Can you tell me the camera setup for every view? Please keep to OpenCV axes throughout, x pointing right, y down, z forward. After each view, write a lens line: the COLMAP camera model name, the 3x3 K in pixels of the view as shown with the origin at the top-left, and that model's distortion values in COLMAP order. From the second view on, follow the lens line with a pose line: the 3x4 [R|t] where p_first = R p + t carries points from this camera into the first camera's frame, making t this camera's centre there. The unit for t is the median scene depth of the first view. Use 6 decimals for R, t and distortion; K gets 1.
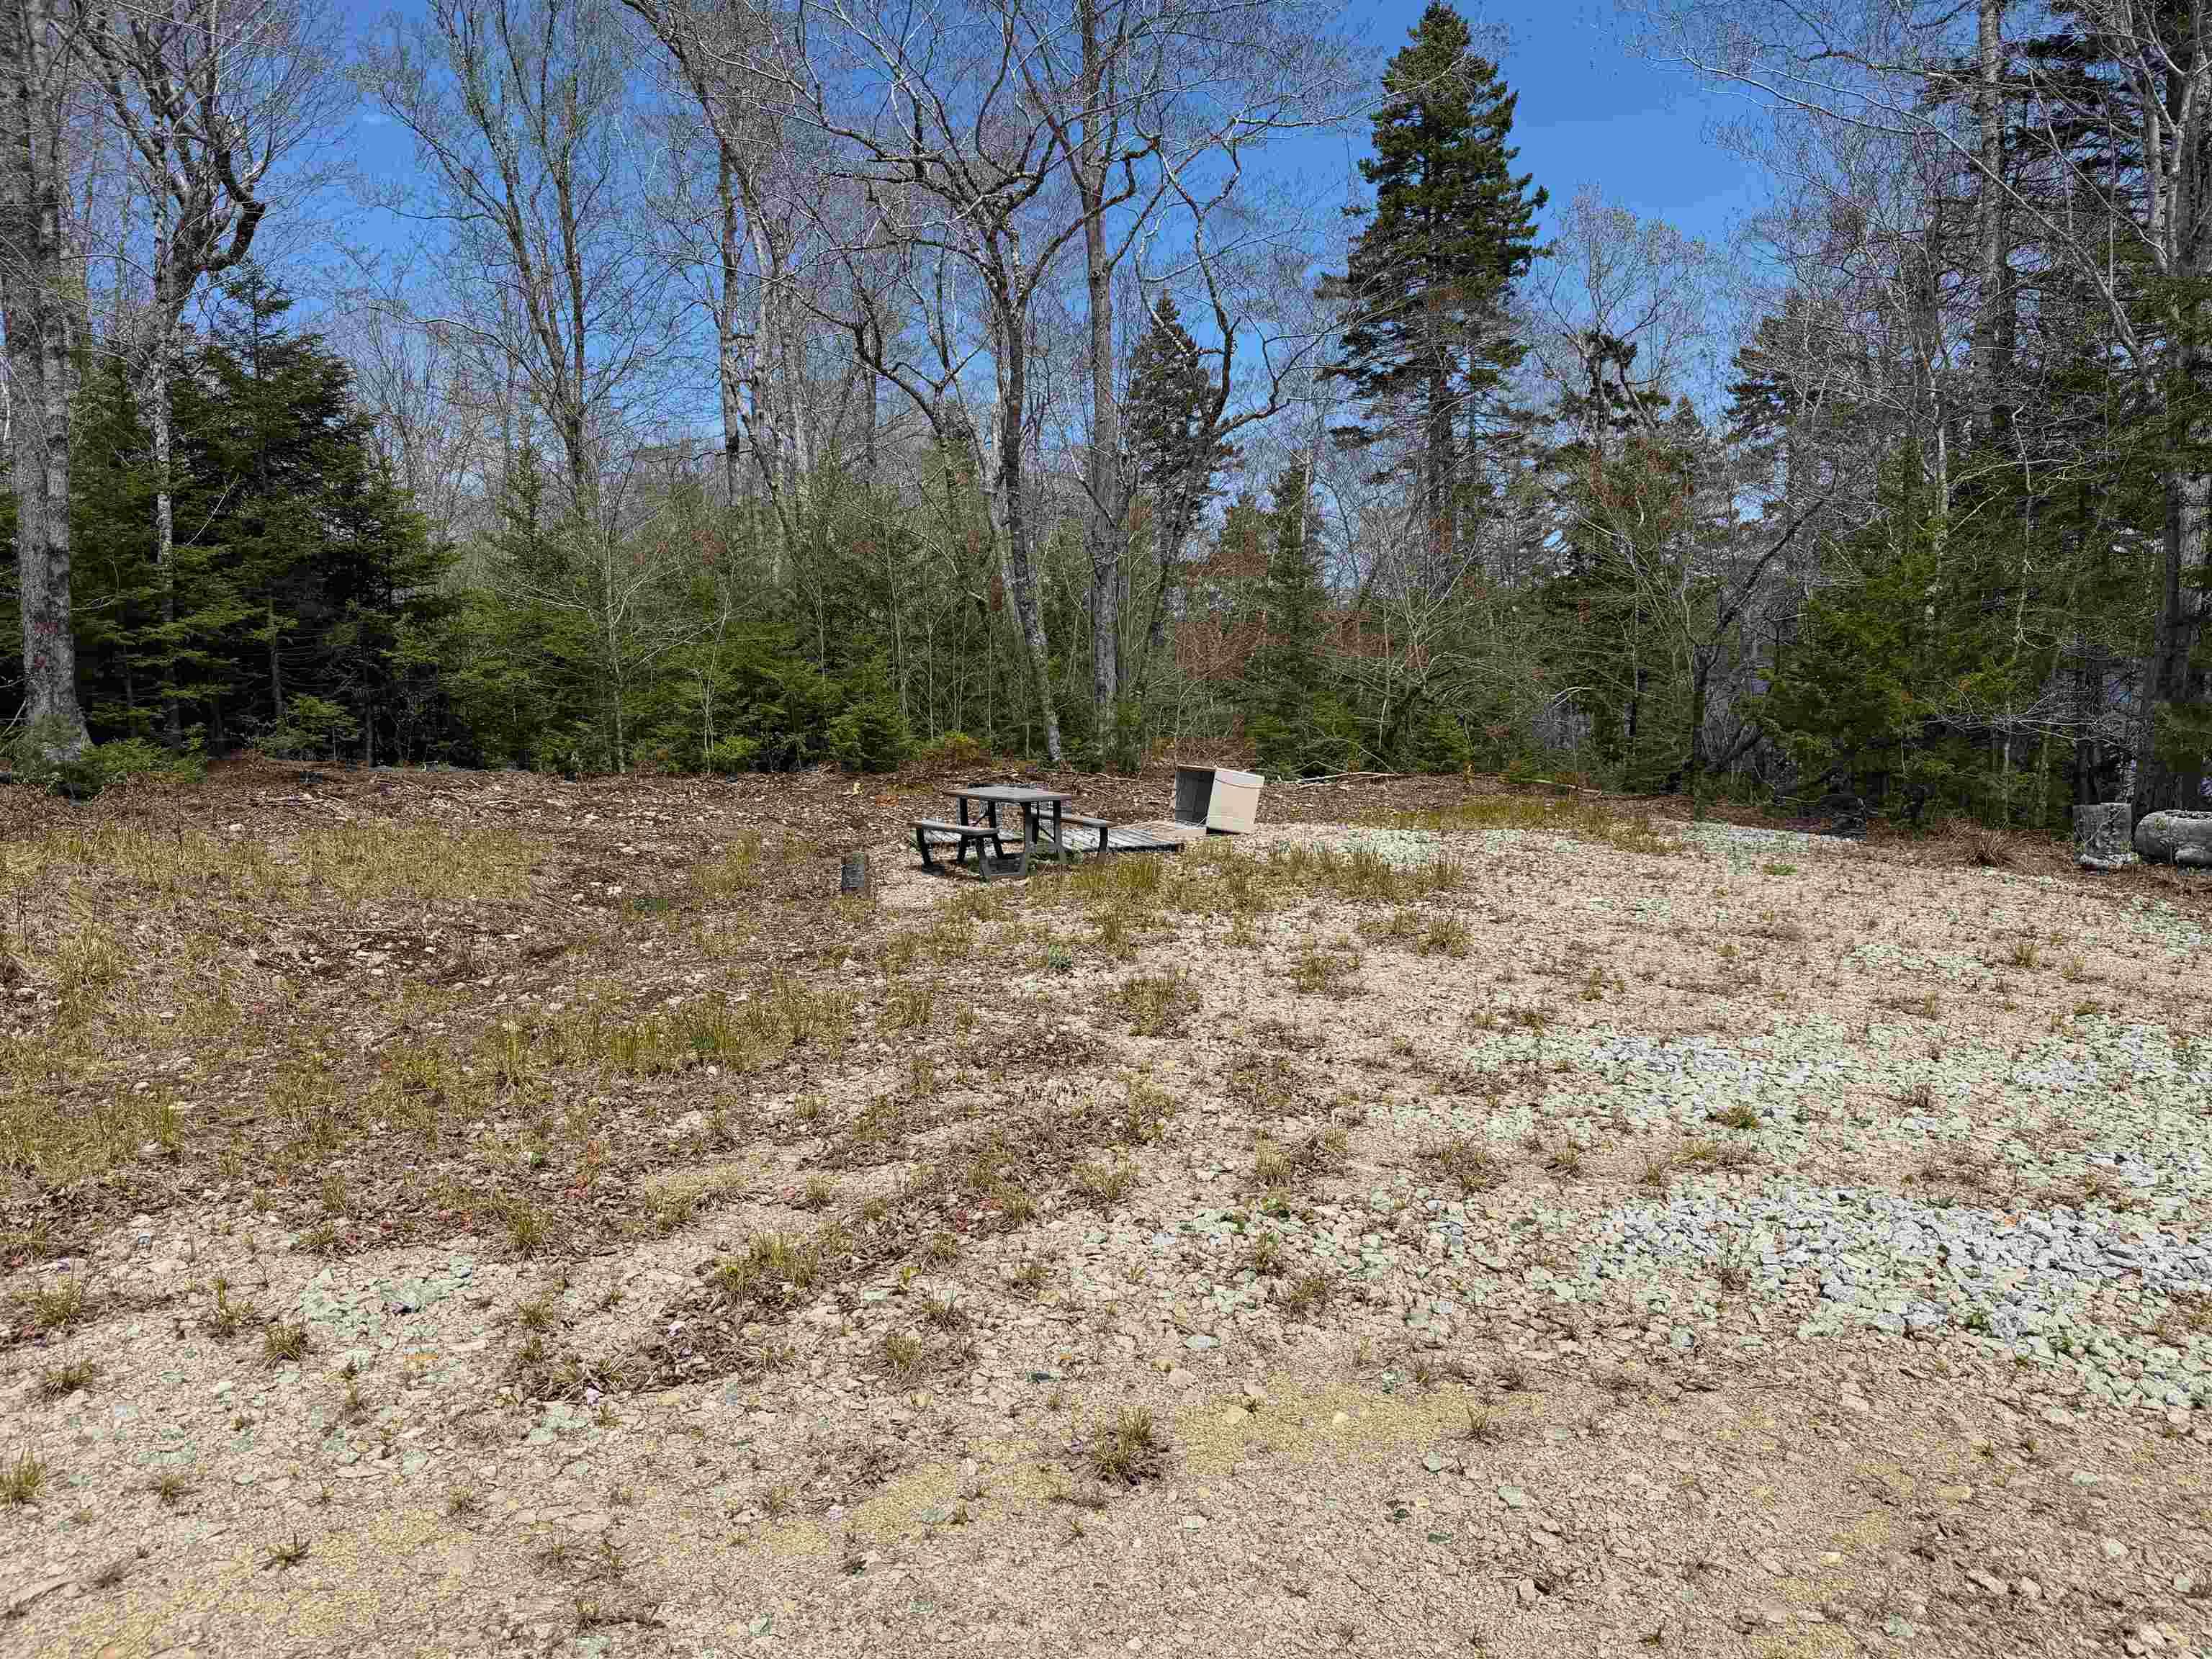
lens RADIAL K [[1537.6, 0, 1106.0], [0, 1537.6, 829.5], [0, 0, 1]] dist [0.331414, -0.000040]
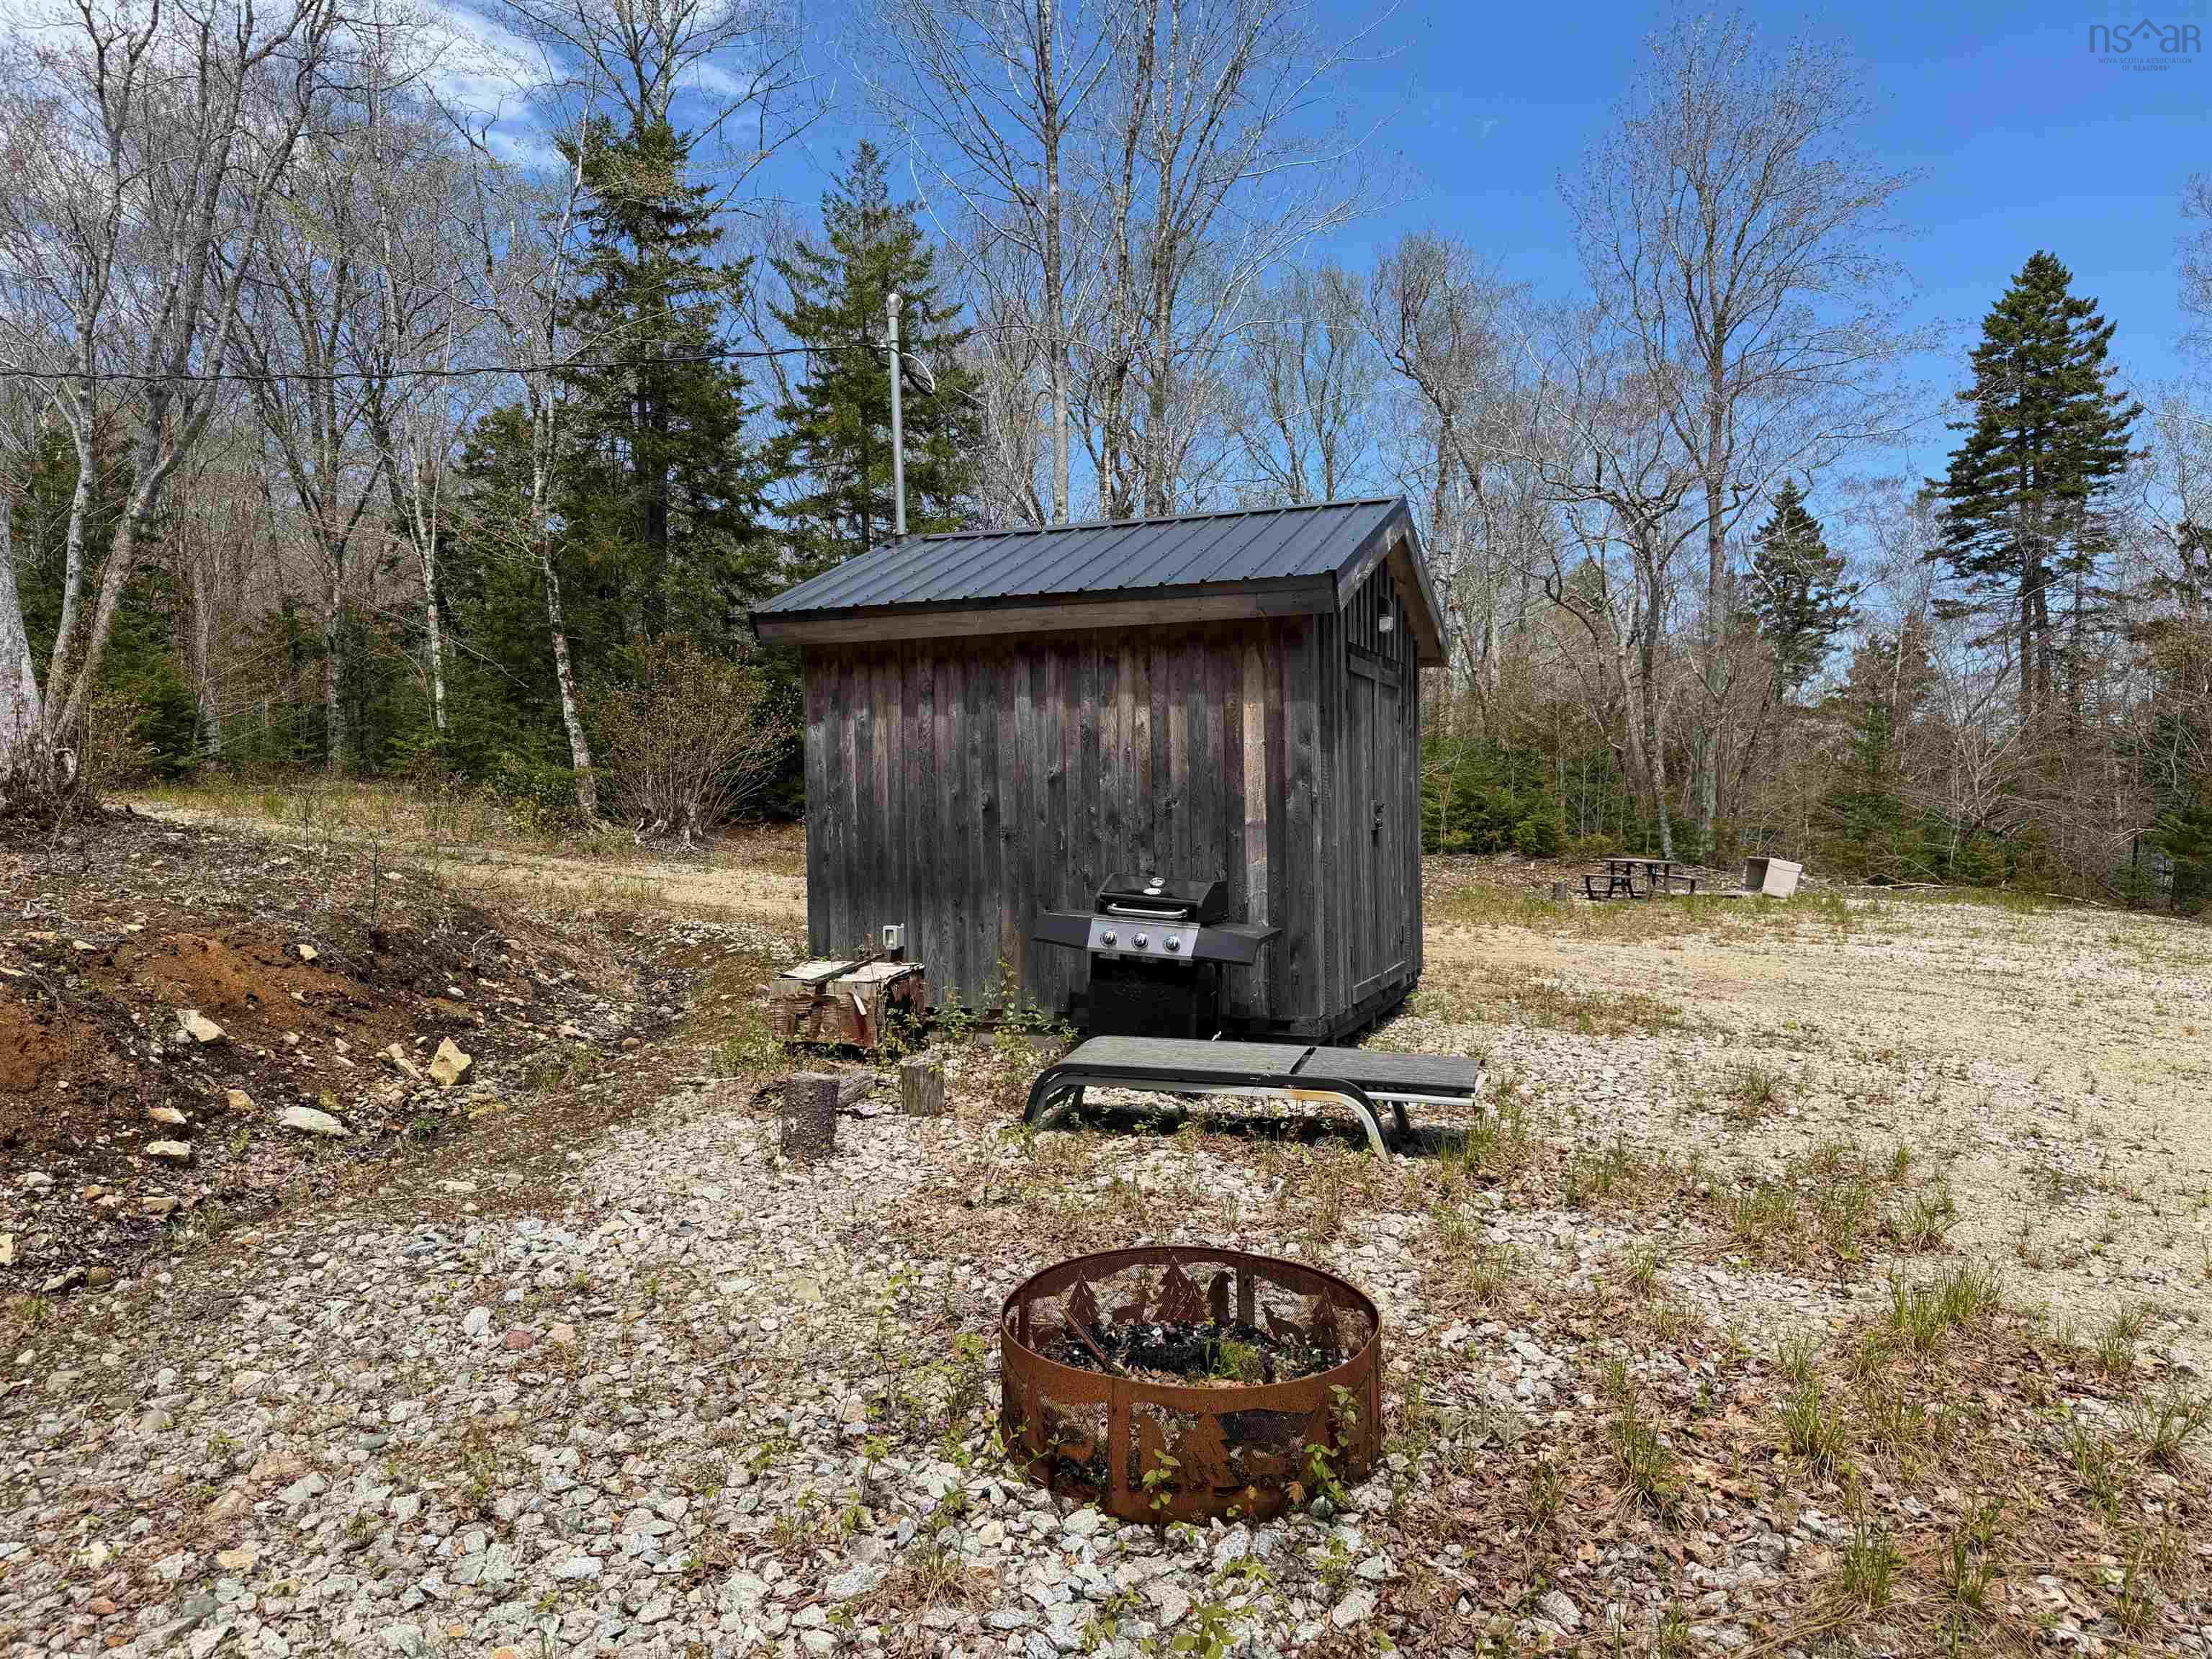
lens RADIAL K [[1495.1, 0, 1100.6], [0, 1495.1, 857.6], [0, 0, 1]] dist [-0.001099, -0.082129]
pose [[0.921042, 0.046975, -0.386619, 0.008349], [-0.069689, 0.996556, -0.044937, 0.024554], [0.383177, 0.068332, 0.921144, -0.219631]]
